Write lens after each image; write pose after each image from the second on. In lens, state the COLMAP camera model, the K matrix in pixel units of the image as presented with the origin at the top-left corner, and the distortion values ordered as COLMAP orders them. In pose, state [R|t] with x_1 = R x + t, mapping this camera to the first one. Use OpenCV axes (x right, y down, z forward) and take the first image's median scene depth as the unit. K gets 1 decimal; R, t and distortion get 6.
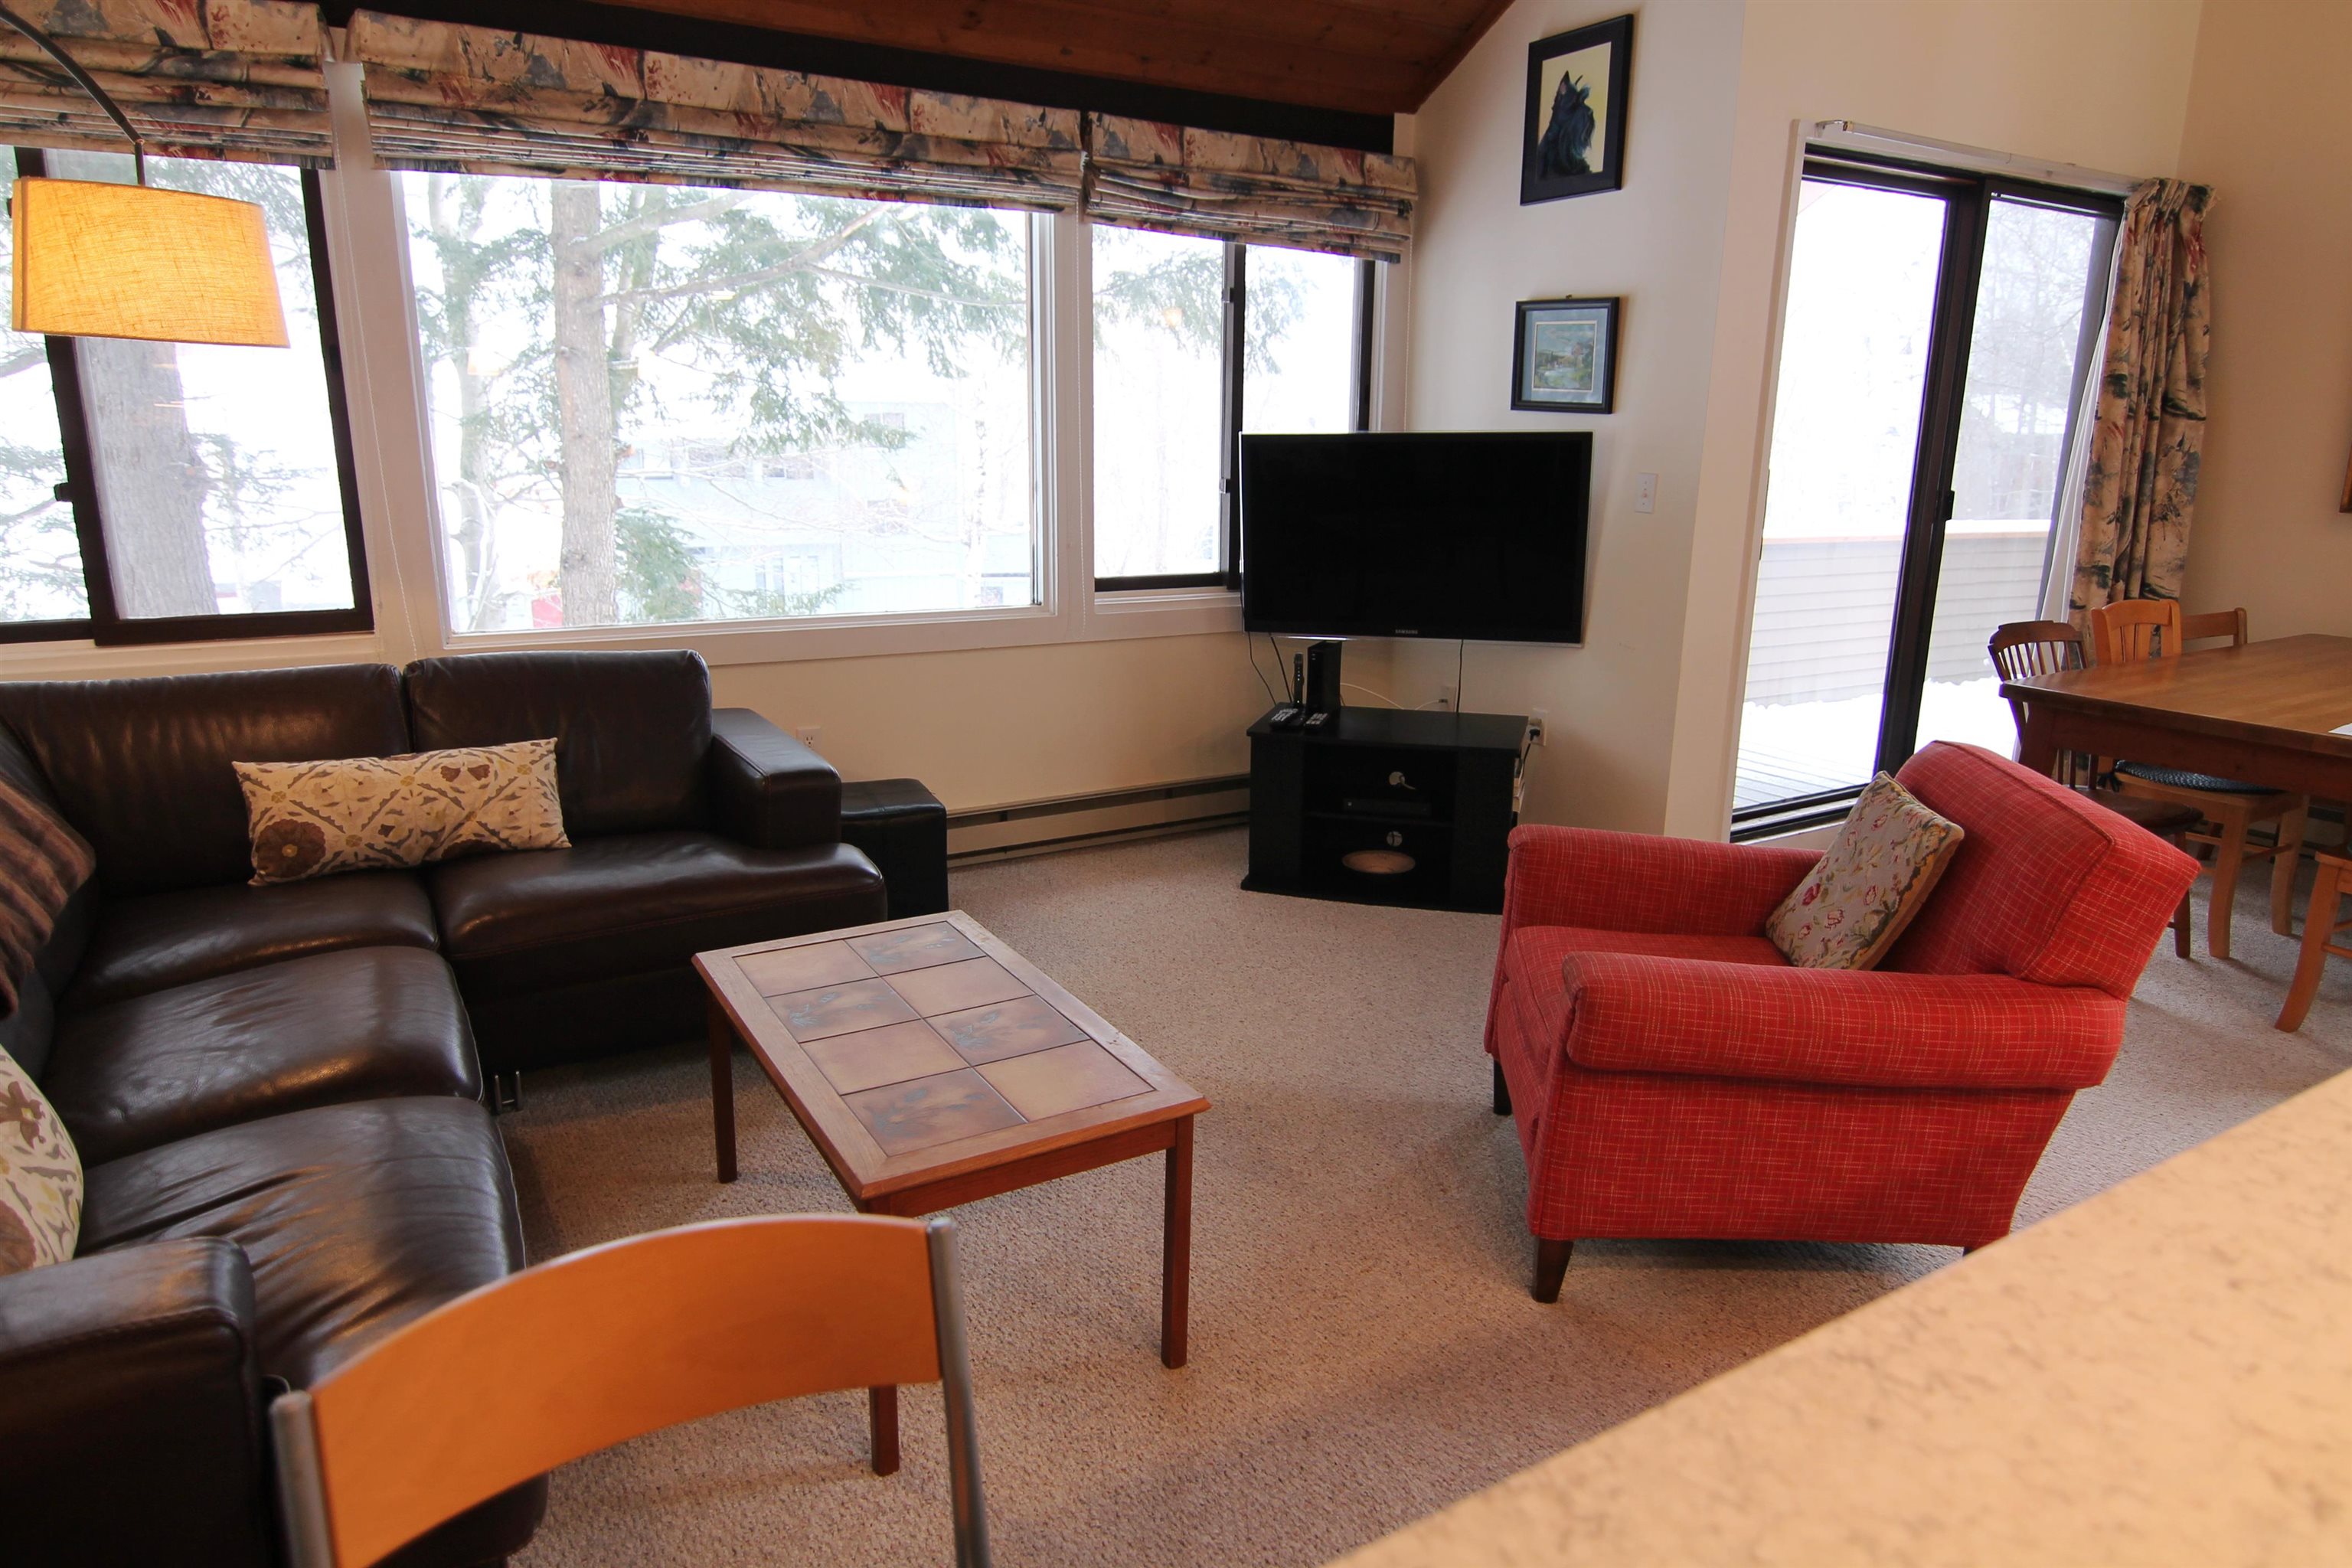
lens RADIAL K [[1425.0, 0, 1180.3], [0, 1425.0, 775.9], [0, 0, 1]] dist [0.004951, -0.019323]
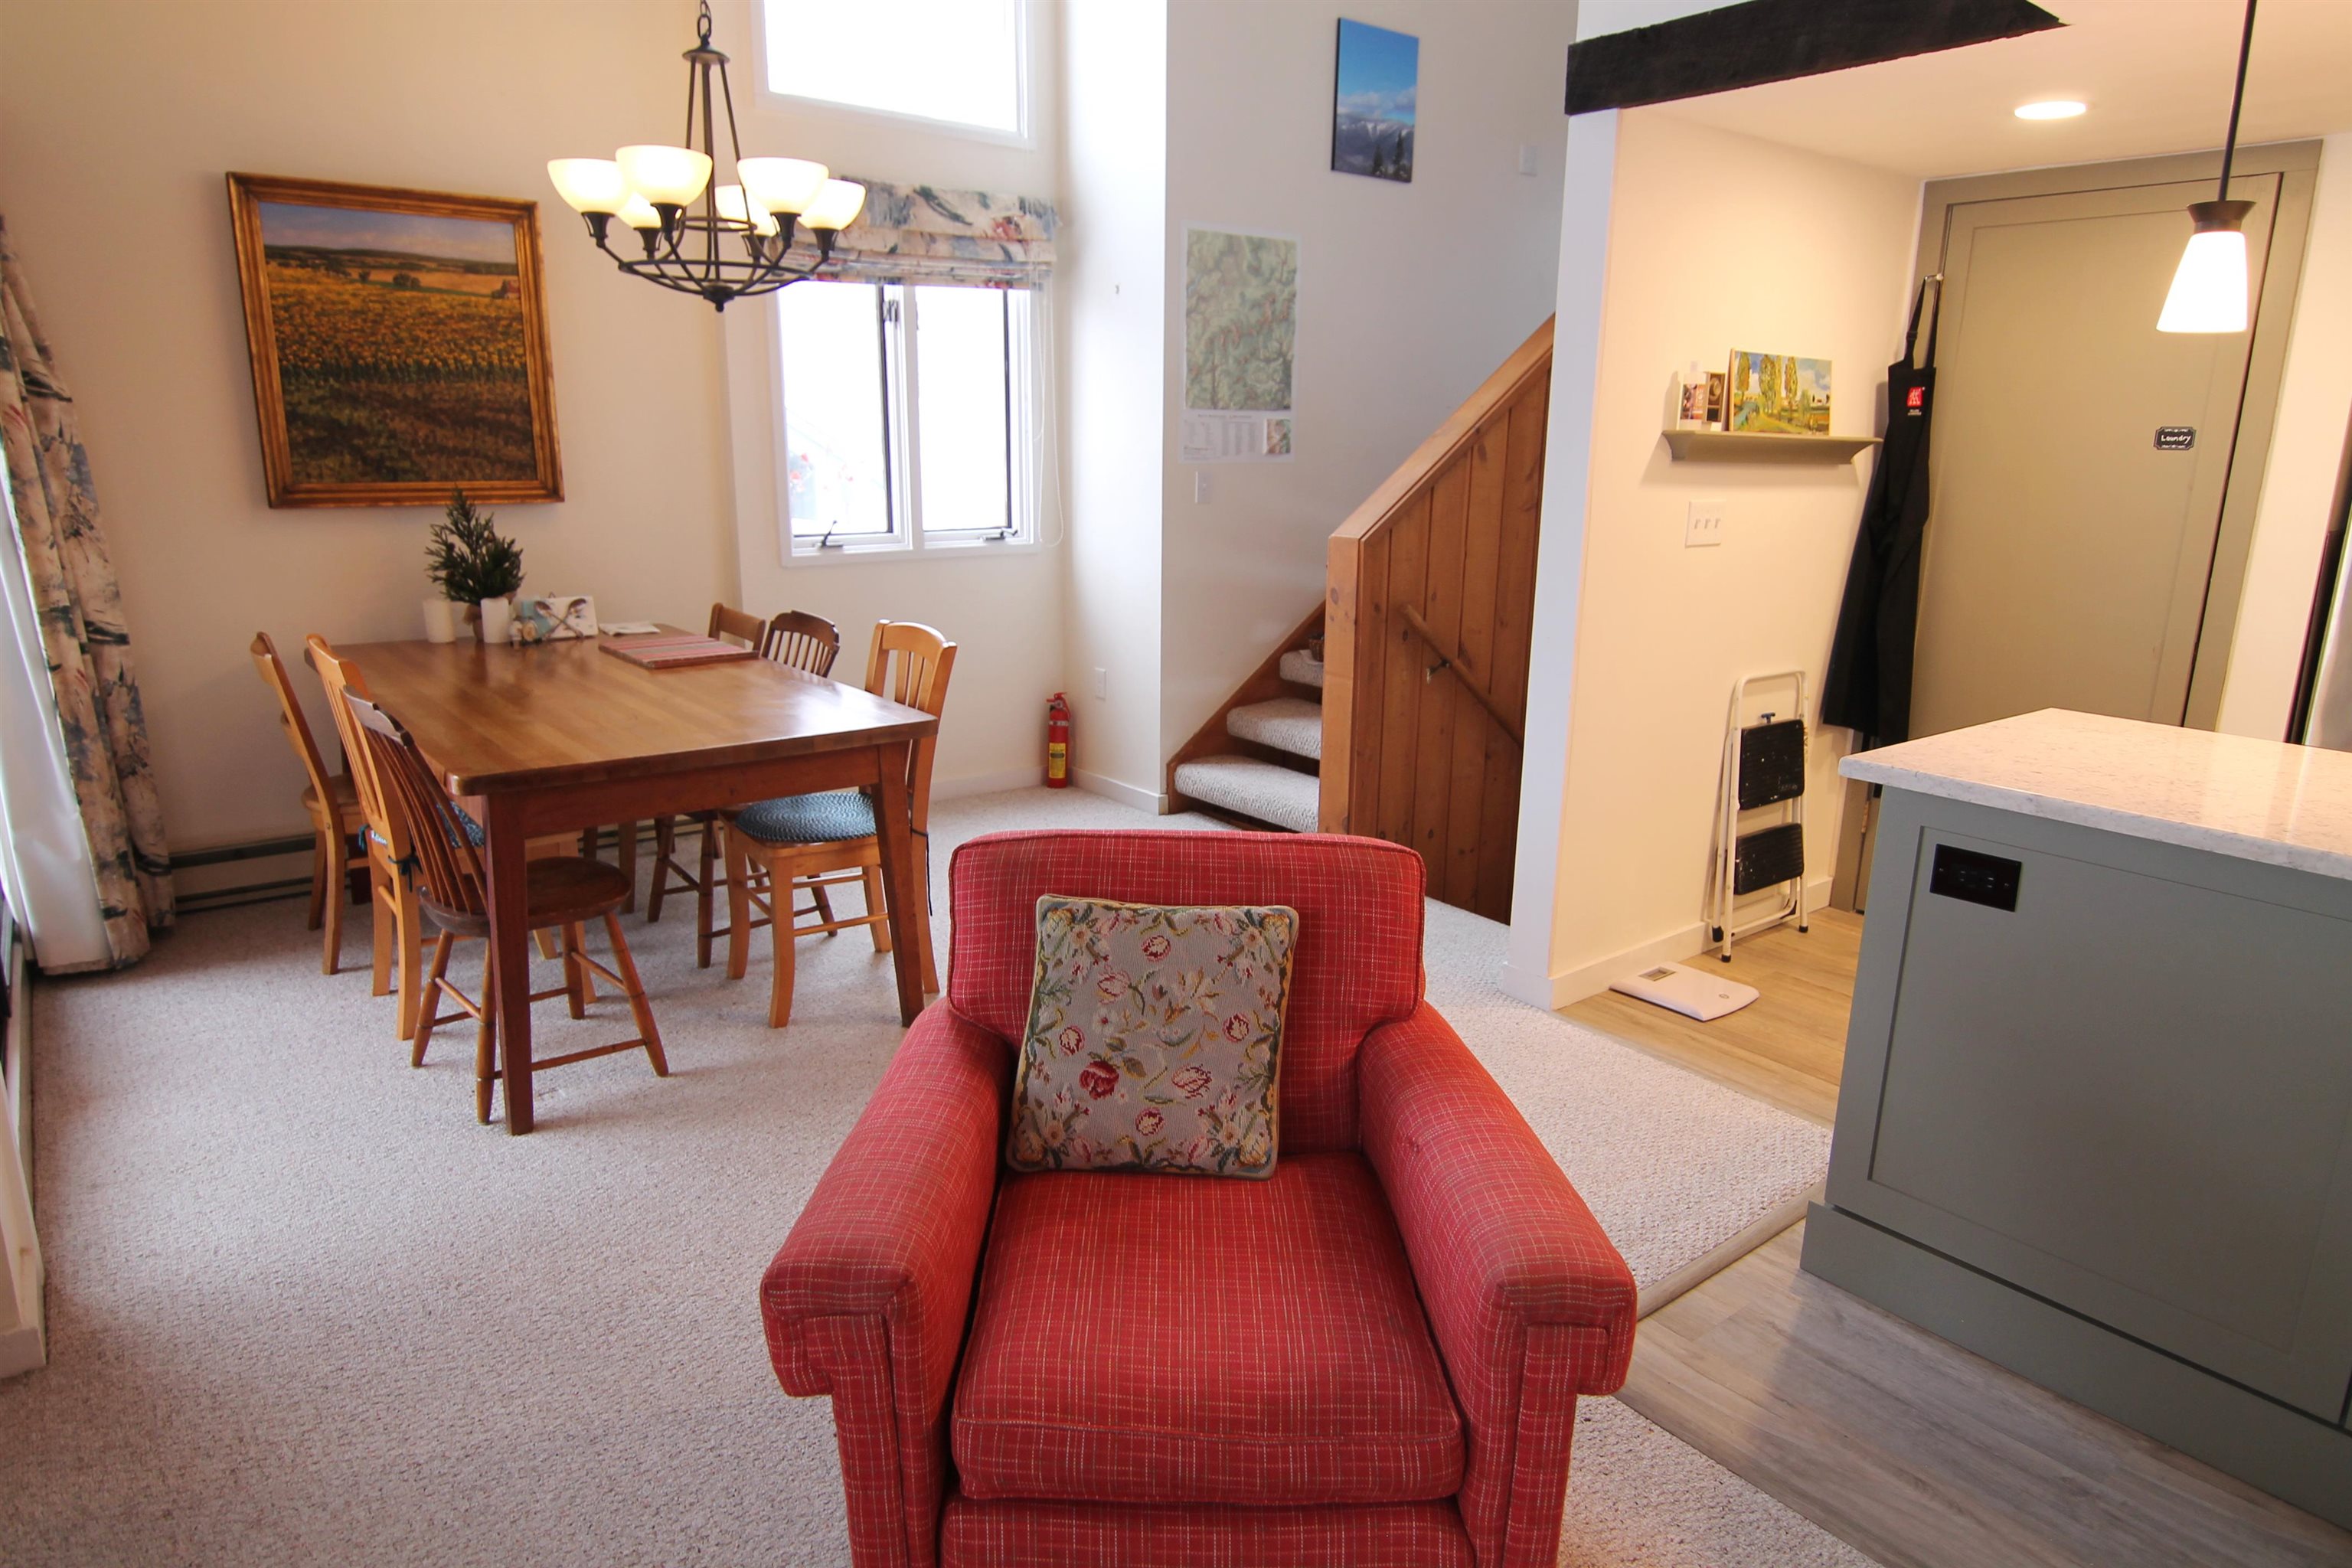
lens RADIAL K [[1425.0, 0, 1180.3], [0, 1425.0, 775.9], [0, 0, 1]] dist [0.004951, -0.019323]
pose [[-0.126308, -0.248286, 0.960417, -0.238342], [0.217937, 0.937571, 0.271041, -0.258933], [-0.967755, 0.243545, -0.064312, 0.975091]]
